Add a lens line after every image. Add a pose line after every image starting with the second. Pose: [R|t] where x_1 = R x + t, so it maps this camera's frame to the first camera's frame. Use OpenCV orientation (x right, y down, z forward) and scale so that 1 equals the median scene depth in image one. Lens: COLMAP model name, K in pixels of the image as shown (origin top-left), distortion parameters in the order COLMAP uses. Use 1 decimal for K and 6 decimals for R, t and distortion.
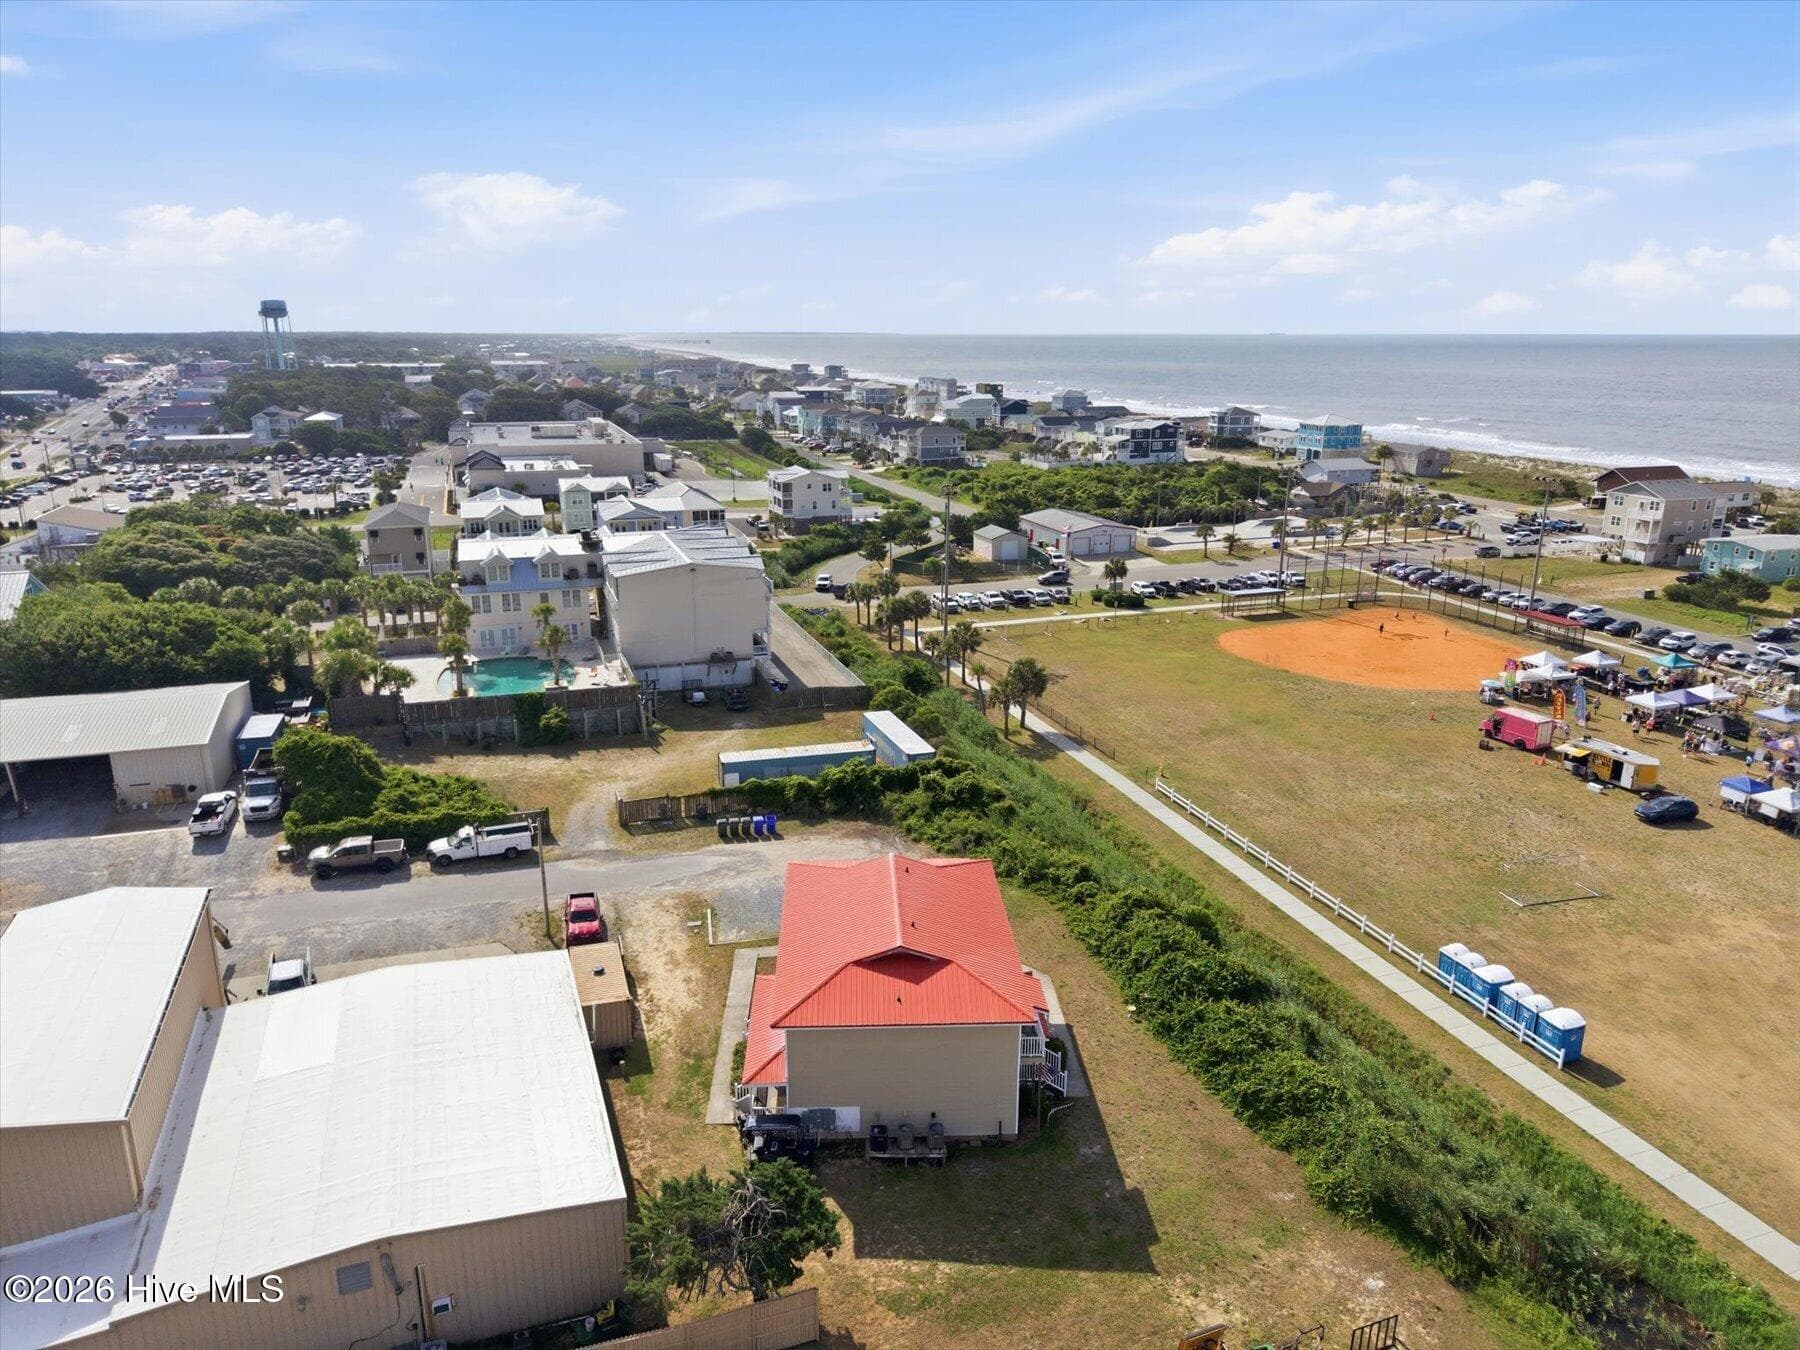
lens RADIAL K [[1206.7, 0, 894.8], [0, 1206.7, 673.1], [0, 0, 1]] dist [0.013390, -0.008307]
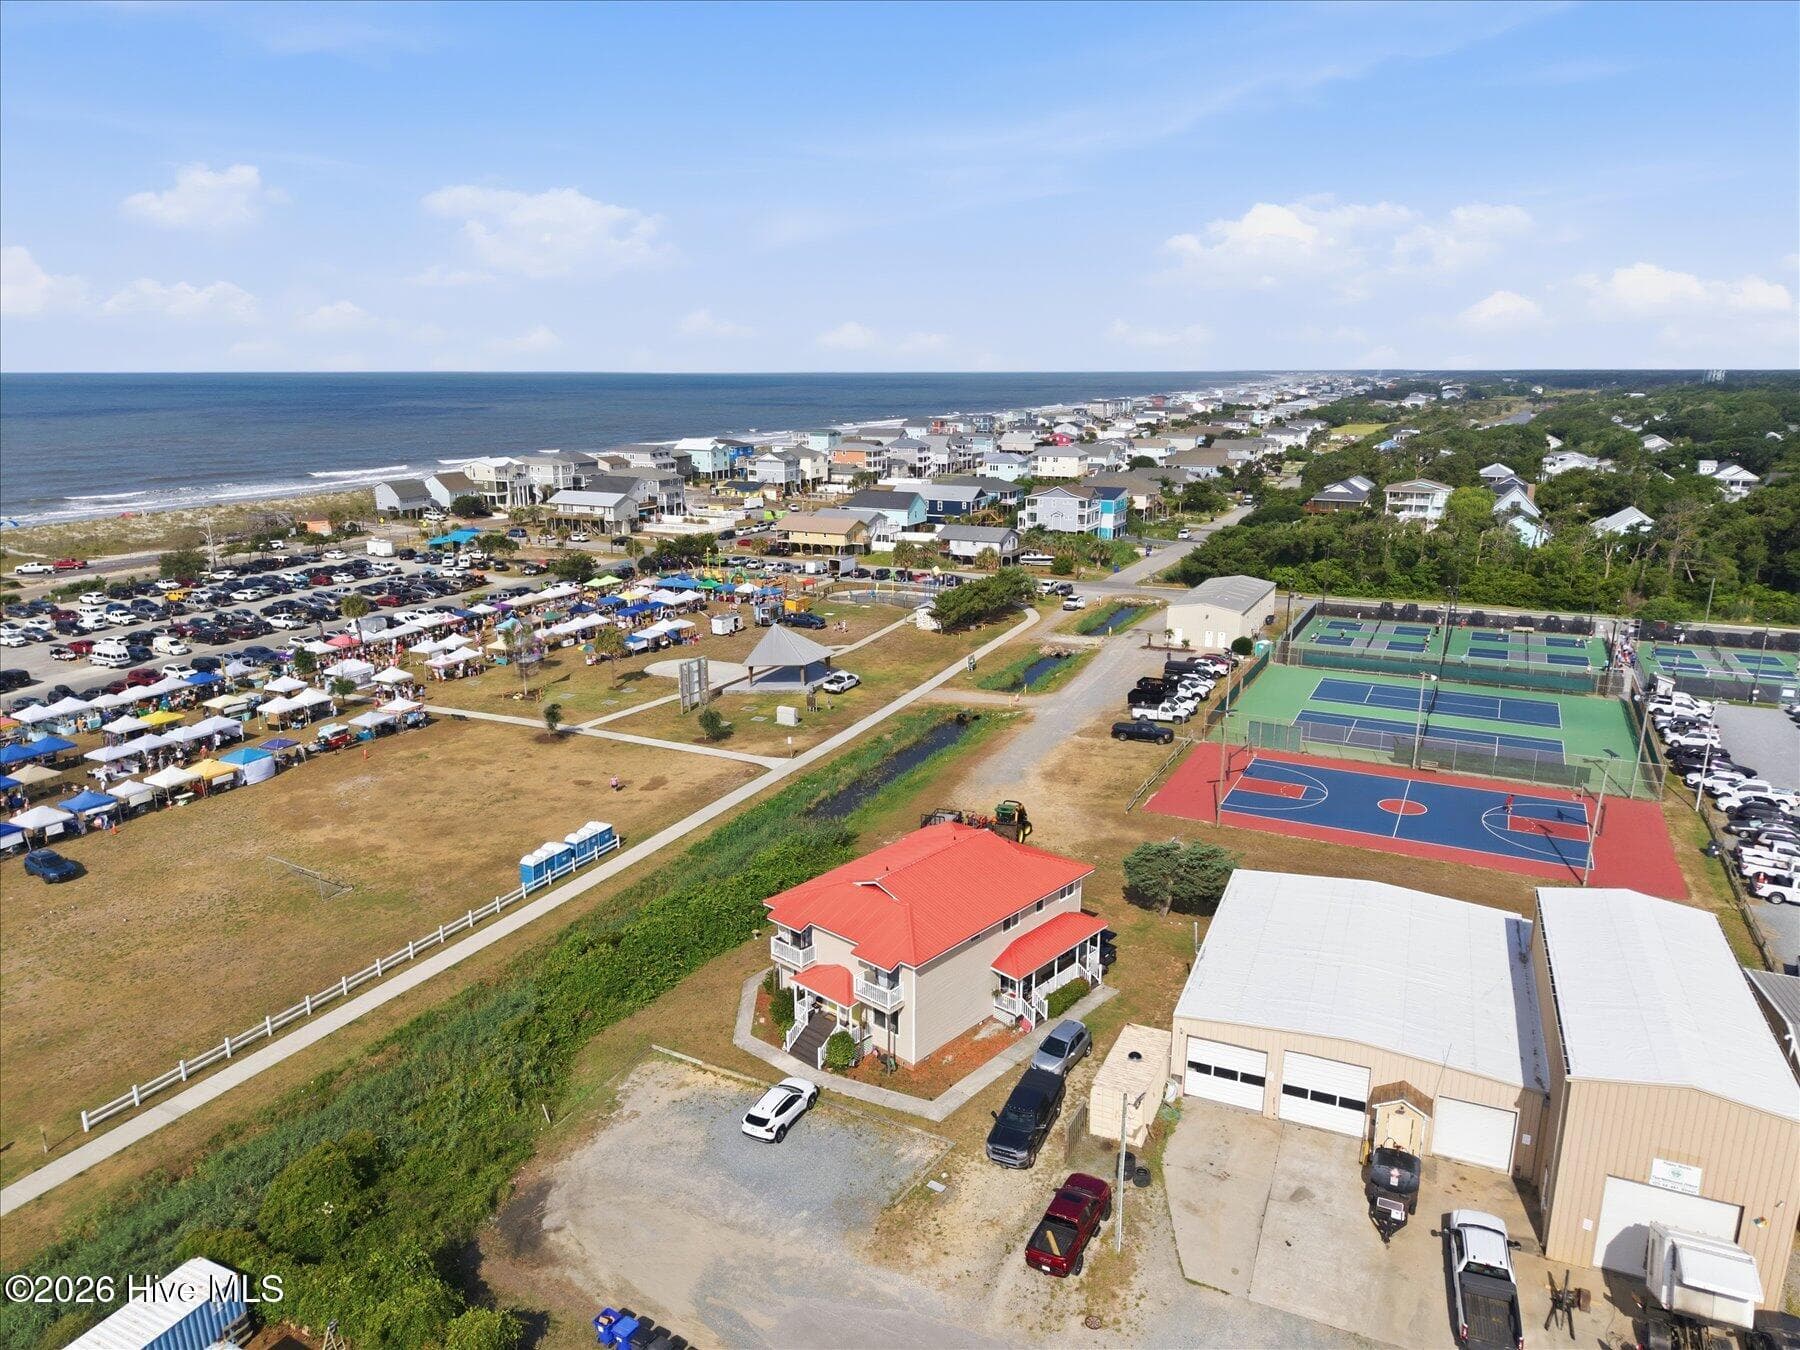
lens RADIAL K [[1182.6, 0, 900.0], [0, 1182.6, 675.0], [0, 0, 1]] dist [0.018046, -0.024079]
pose [[-0.722063, -0.171151, 0.670322, -0.459460], [0.184962, 0.885888, 0.425430, -0.298240], [-0.666643, 0.431172, -0.608011, 1.051382]]
